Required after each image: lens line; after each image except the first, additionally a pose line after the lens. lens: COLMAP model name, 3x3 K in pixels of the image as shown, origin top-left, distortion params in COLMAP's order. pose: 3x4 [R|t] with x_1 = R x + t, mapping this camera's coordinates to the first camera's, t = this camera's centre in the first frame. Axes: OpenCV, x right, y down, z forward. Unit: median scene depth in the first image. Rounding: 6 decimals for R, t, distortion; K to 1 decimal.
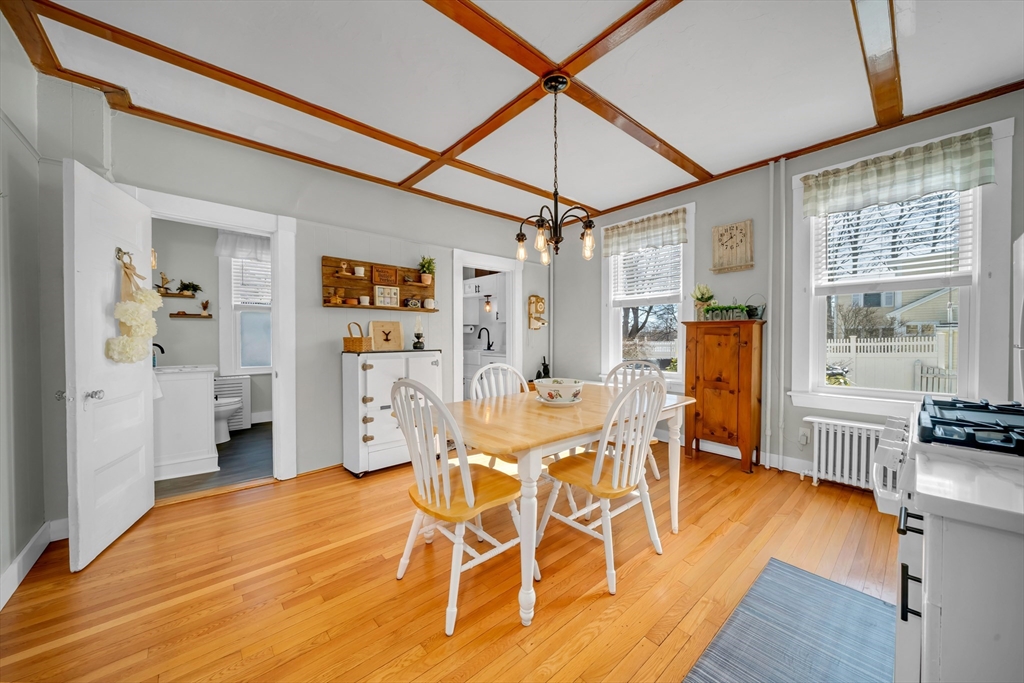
lens RADIAL K [[358.7, 0, 512.6], [0, 358.7, 342.9], [0, 0, 1]] dist [0.000348, 0.000011]
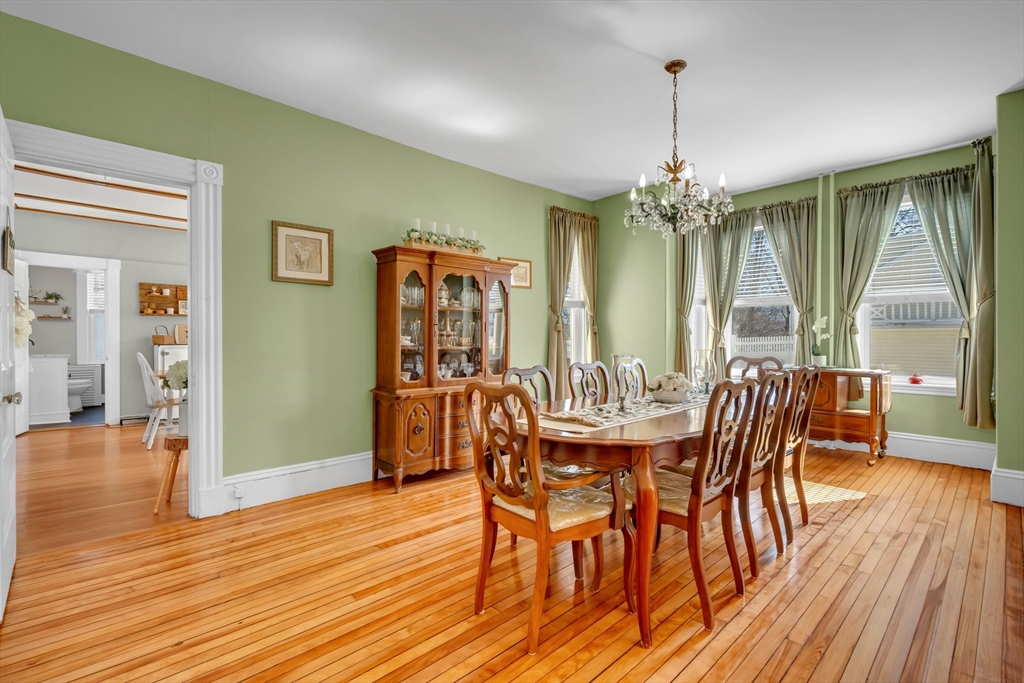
lens RADIAL K [[471.2, 0, 512.0], [0, 471.2, 341.5], [0, 0, 1]] dist [-0.000484, -0.000220]
pose [[0.999523, 0.003094, 0.030724, 0.728355], [-0.002893, 0.999974, -0.006583, 0.015039], [-0.030744, 0.006491, 0.999506, -0.775365]]
